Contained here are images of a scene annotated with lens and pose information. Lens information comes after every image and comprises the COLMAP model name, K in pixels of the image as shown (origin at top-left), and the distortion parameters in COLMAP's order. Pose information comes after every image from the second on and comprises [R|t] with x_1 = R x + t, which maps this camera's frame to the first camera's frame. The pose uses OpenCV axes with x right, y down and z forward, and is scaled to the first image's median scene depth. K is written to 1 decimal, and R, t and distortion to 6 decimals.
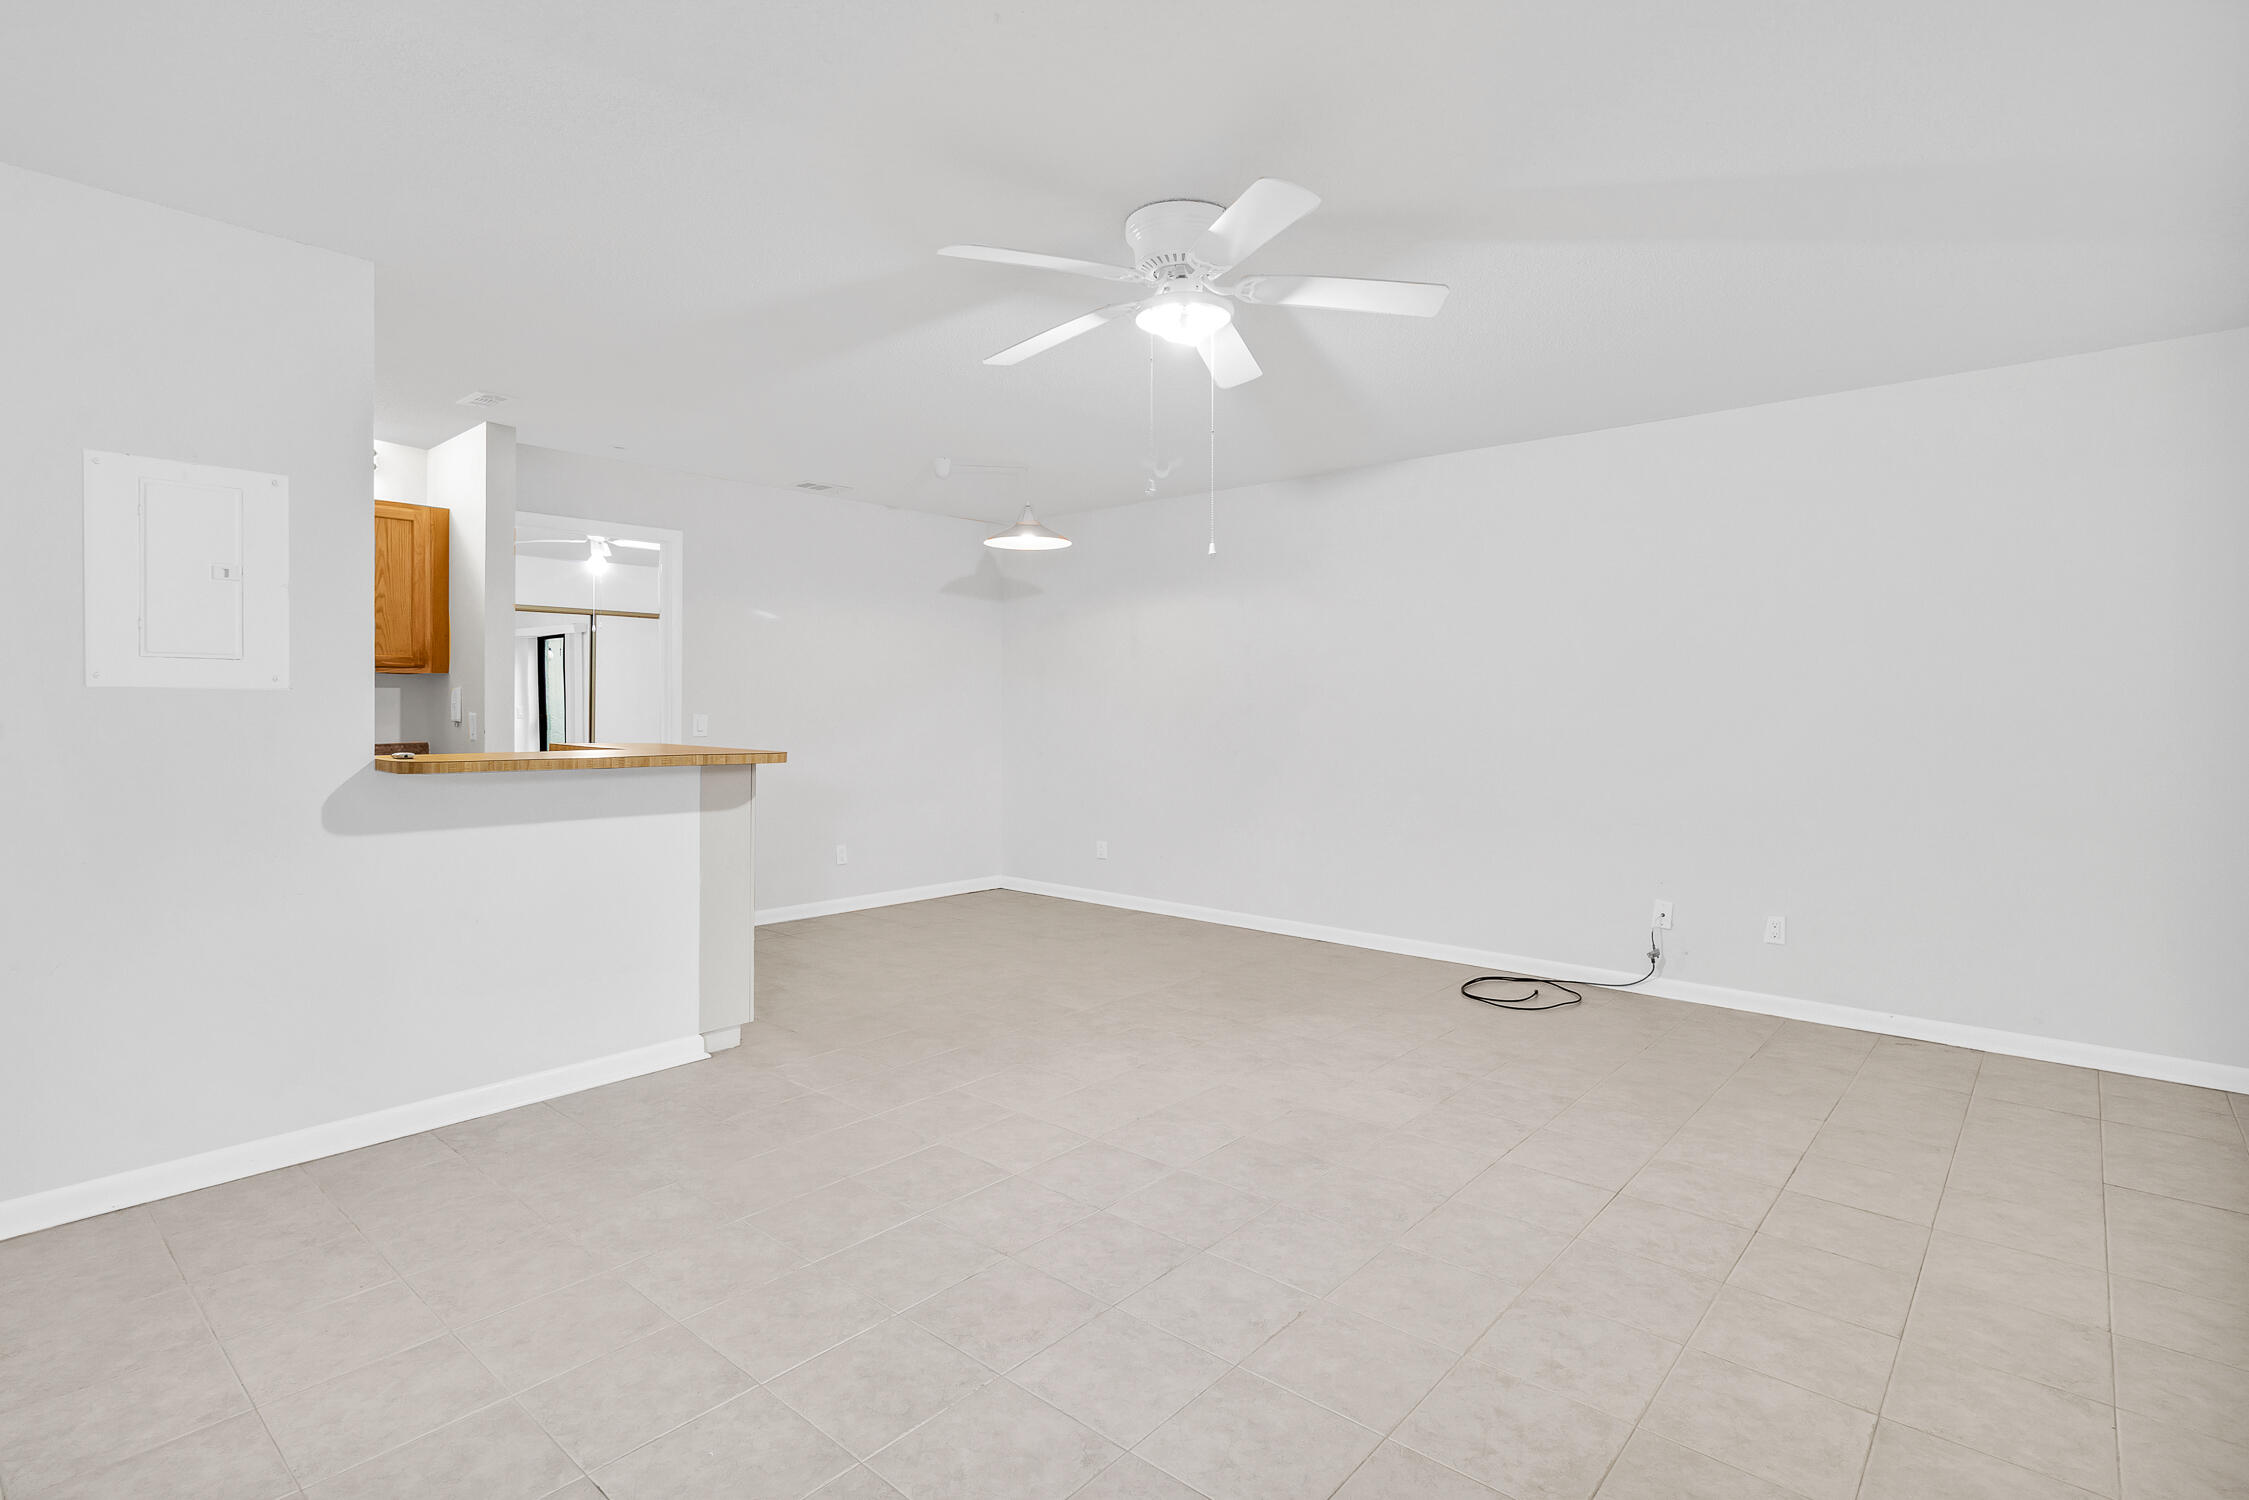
lens RADIAL K [[1074.7, 0, 1126.3], [0, 1074.7, 733.9], [0, 0, 1]] dist [0.002019, 0.000515]
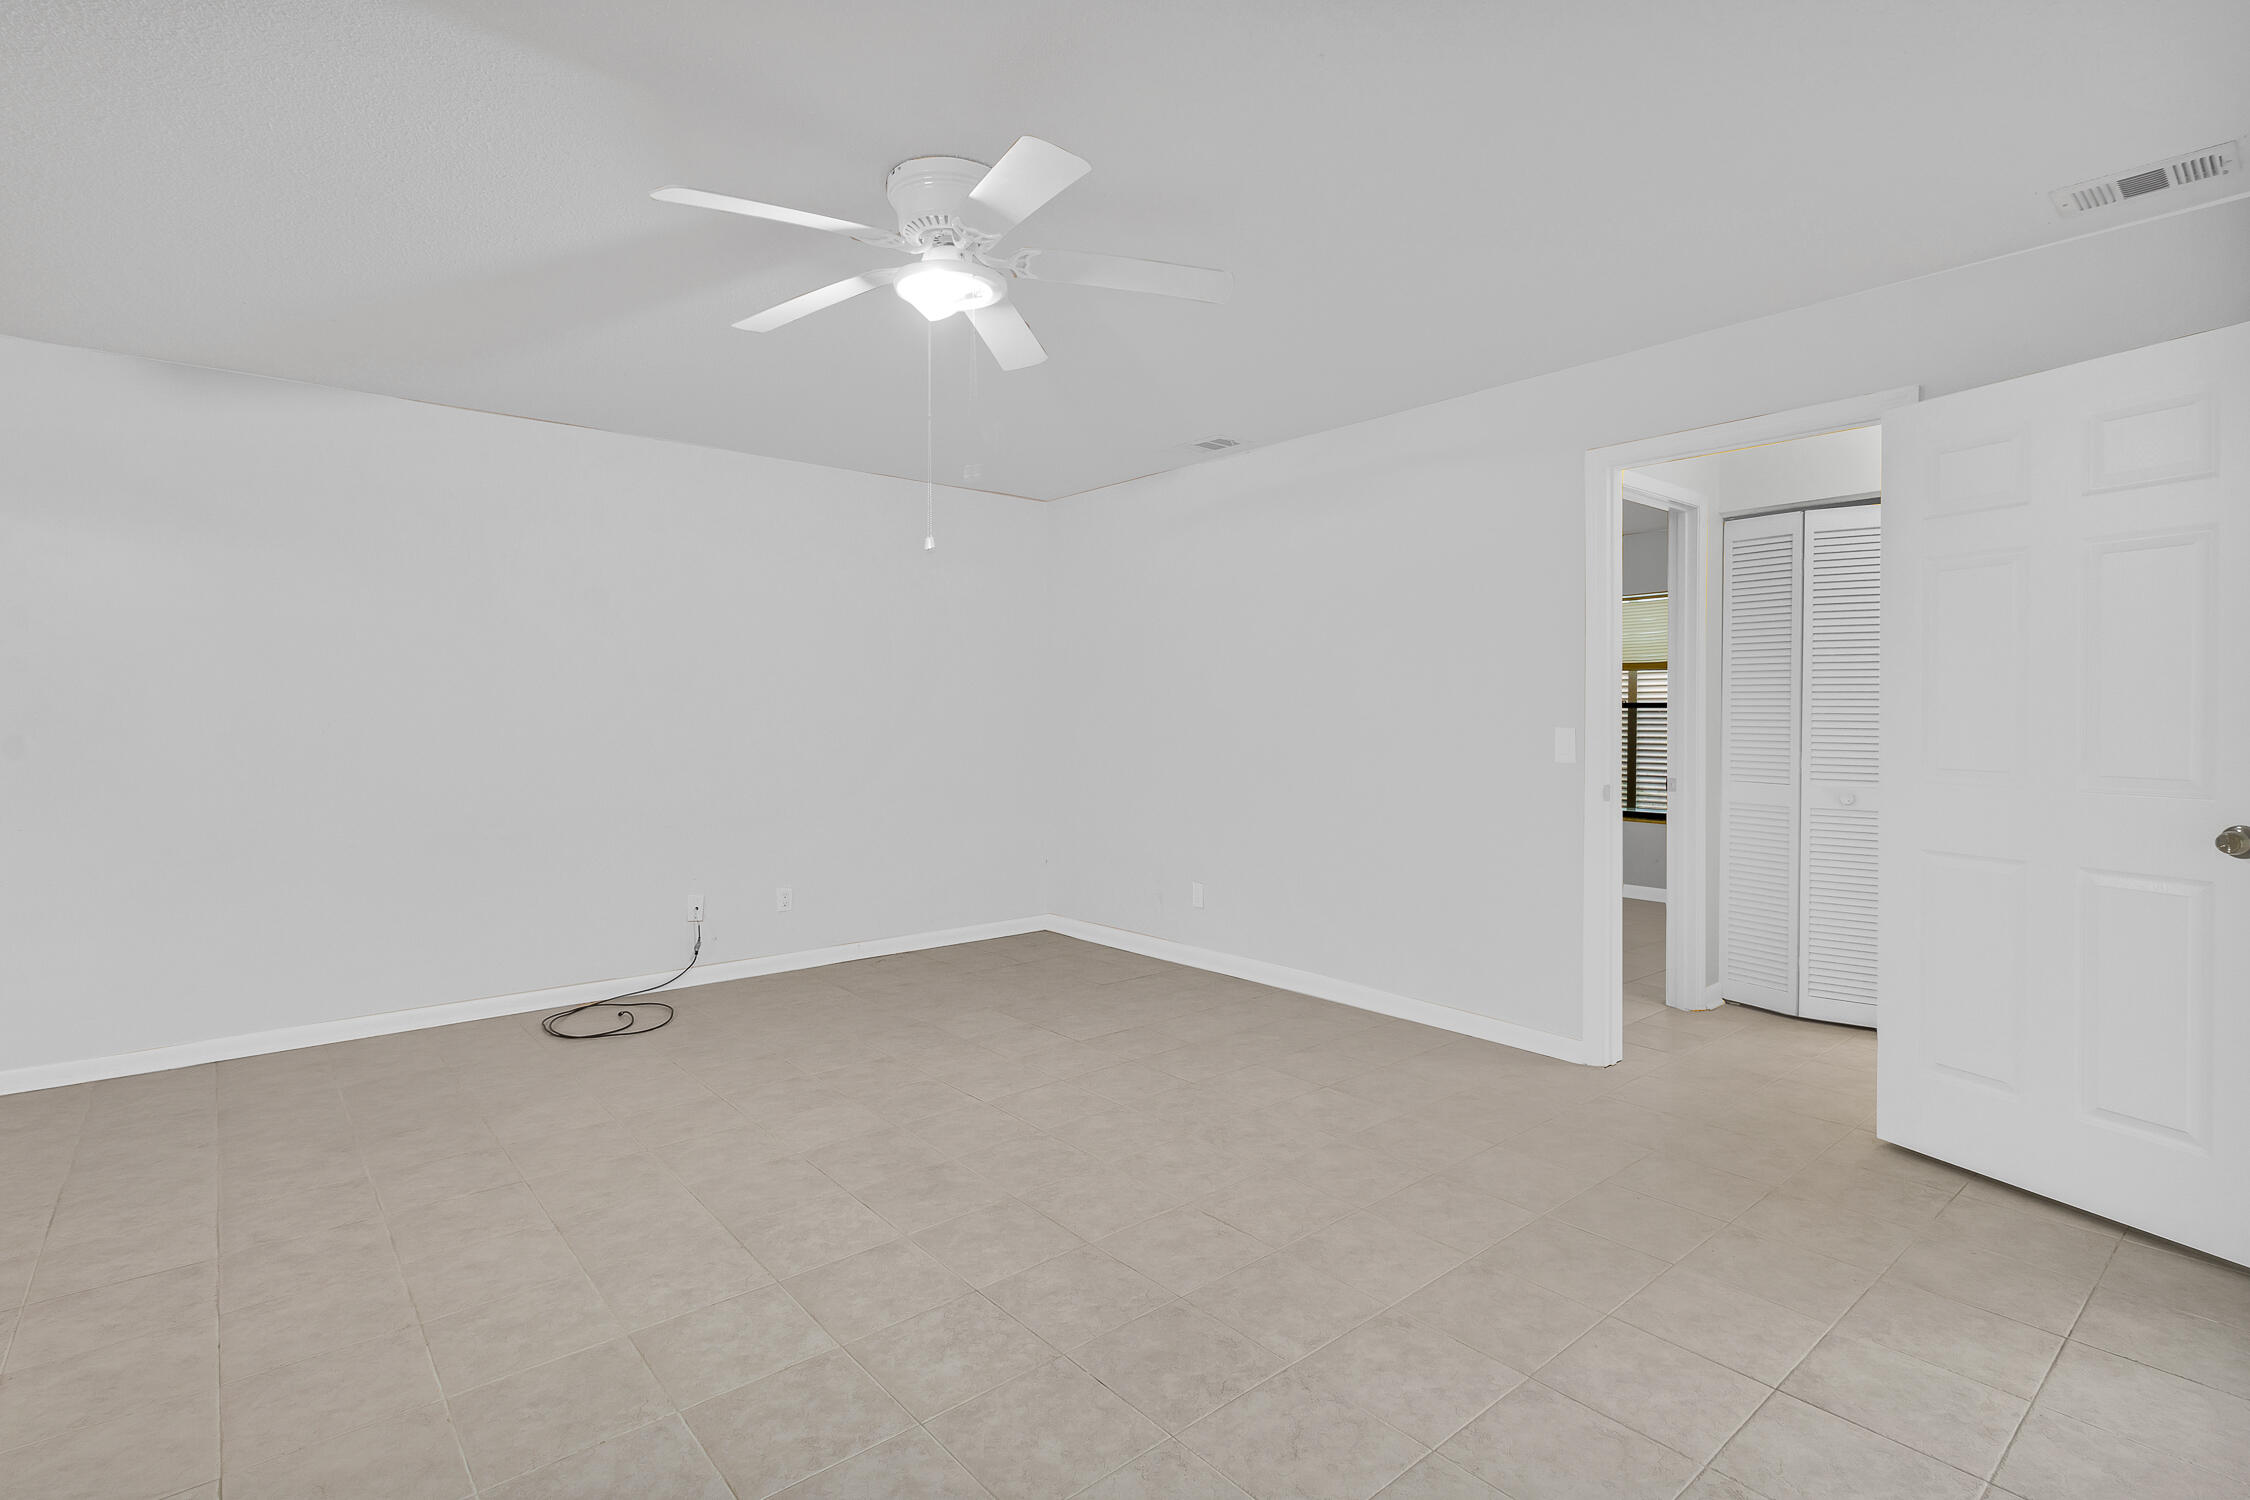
lens RADIAL K [[1075.2, 0, 1126.8], [0, 1075.2, 733.9], [0, 0, 1]] dist [0.002019, 0.000515]
pose [[0.154307, -0.019285, 0.987835, -0.684625], [0.025982, 0.999543, 0.015455, -0.011679], [-0.987681, 0.023282, 0.154738, 0.593647]]
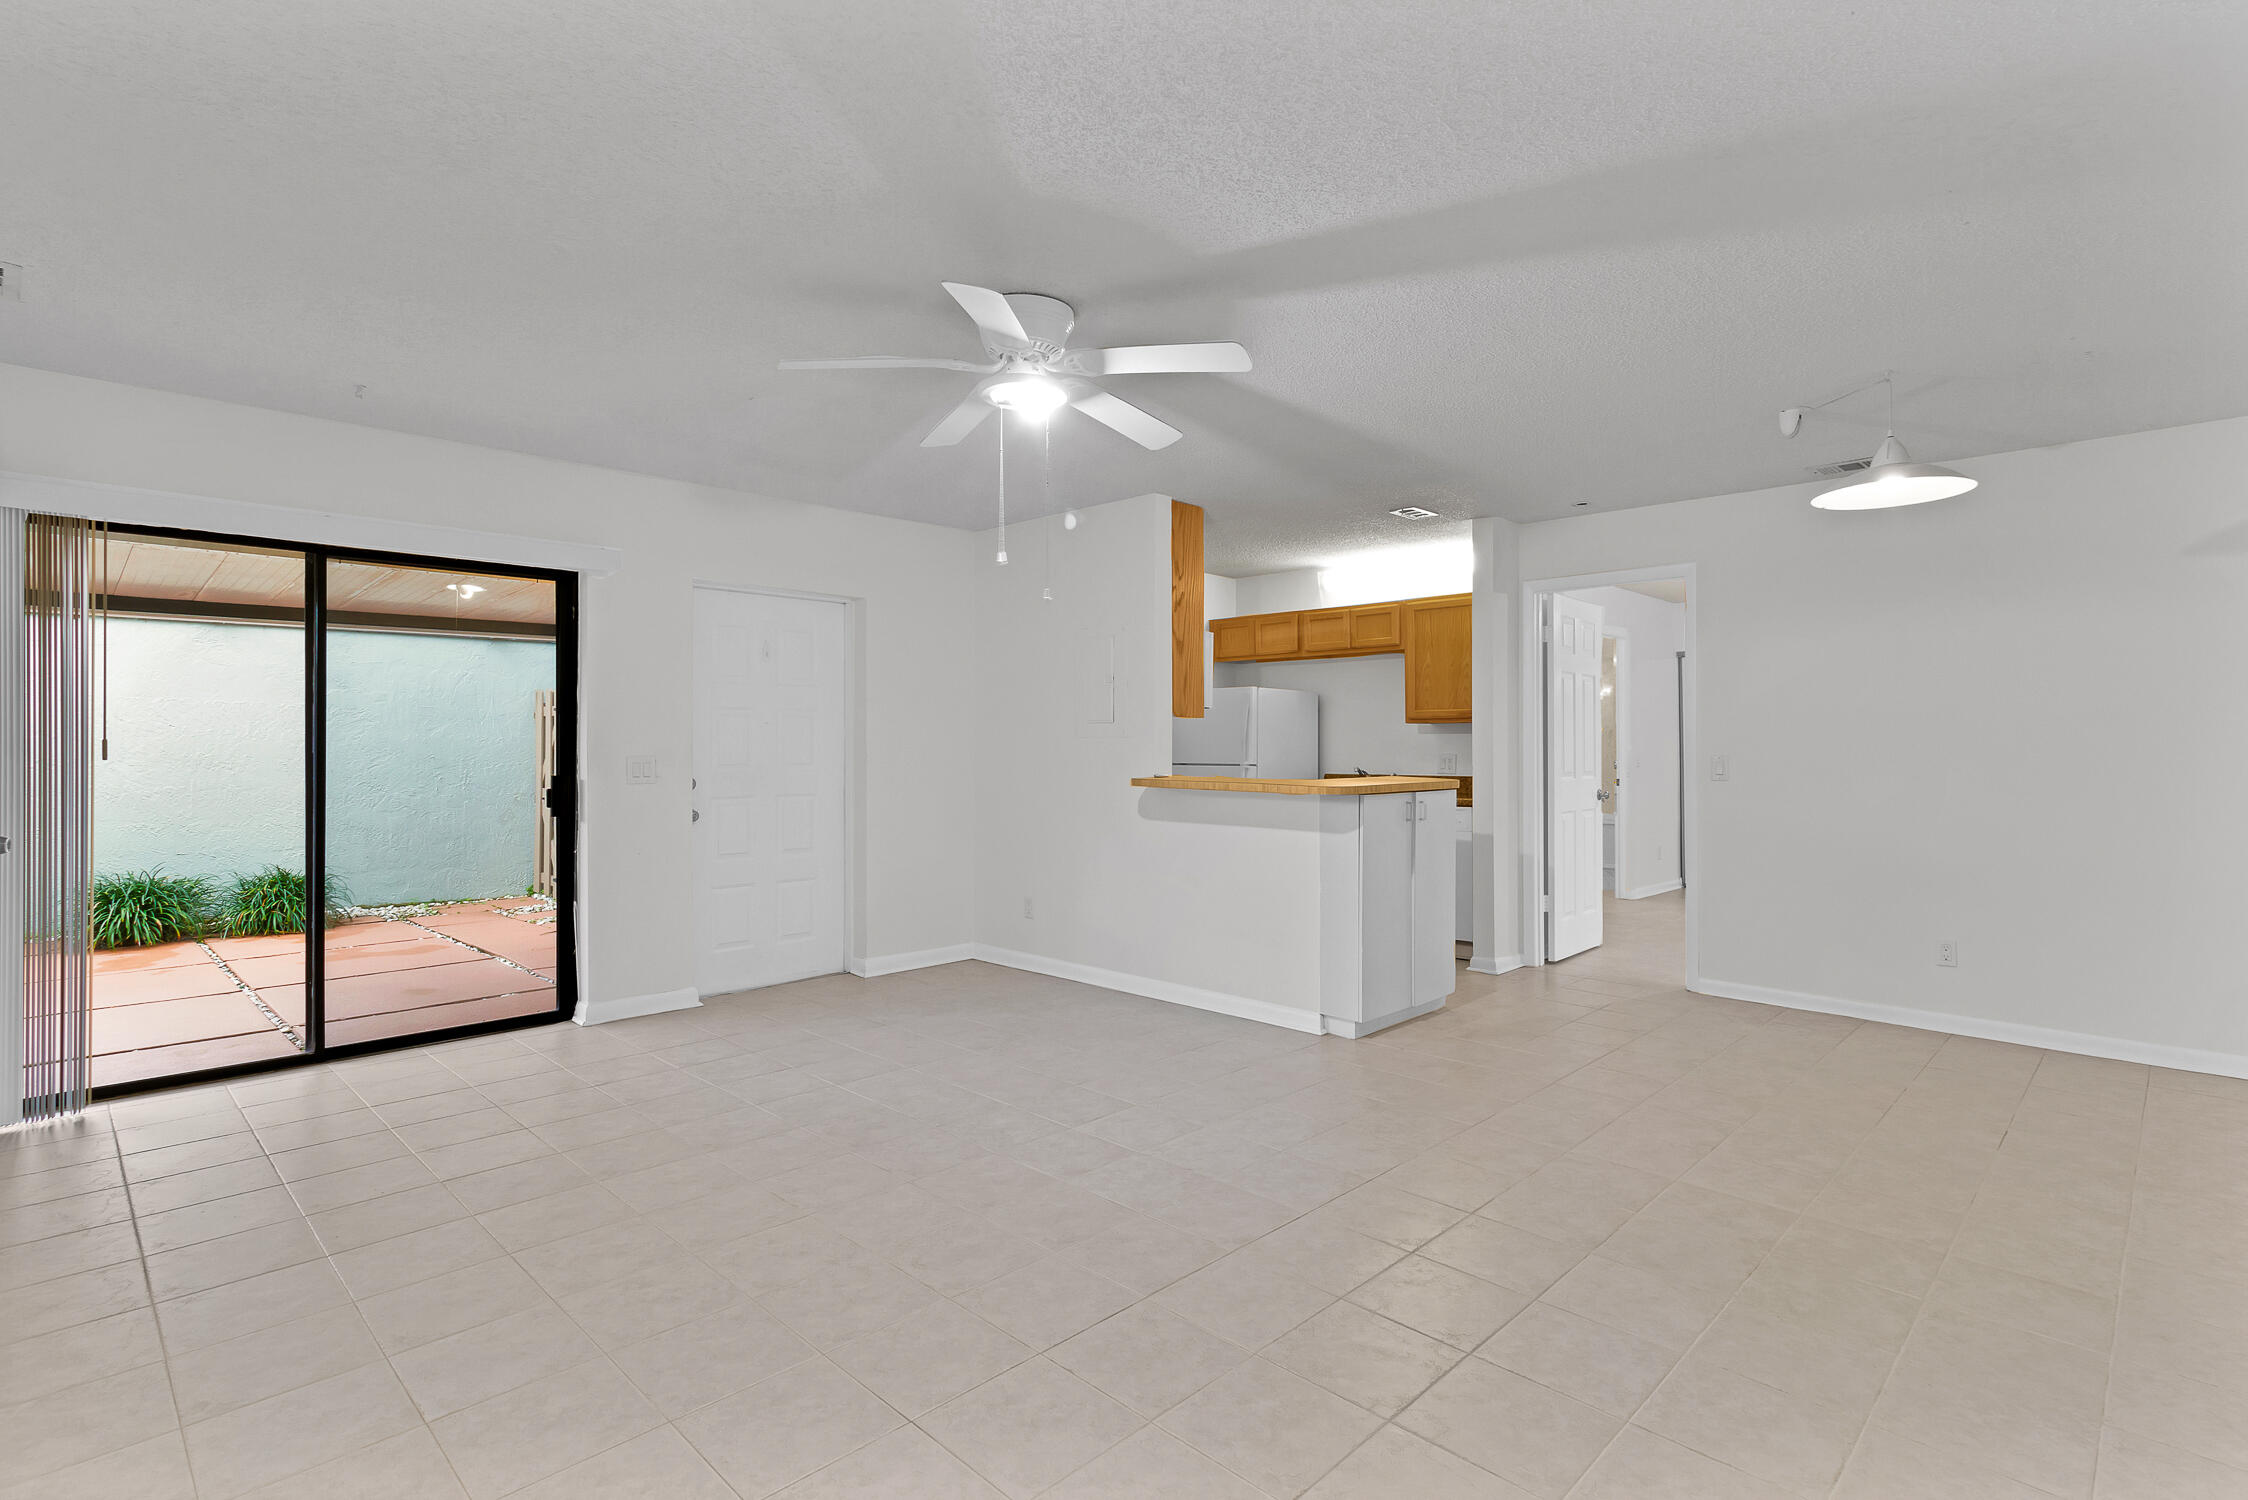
lens RADIAL K [[1084.5, 0, 1148.4], [0, 1084.5, 742.0], [0, 0, 1]] dist [-0.004920, -0.000406]
pose [[-0.047939, -0.009578, -0.998804, 0.973851], [-0.026490, 0.999614, -0.008314, -0.016607], [0.998499, 0.026060, -0.048175, 0.984752]]
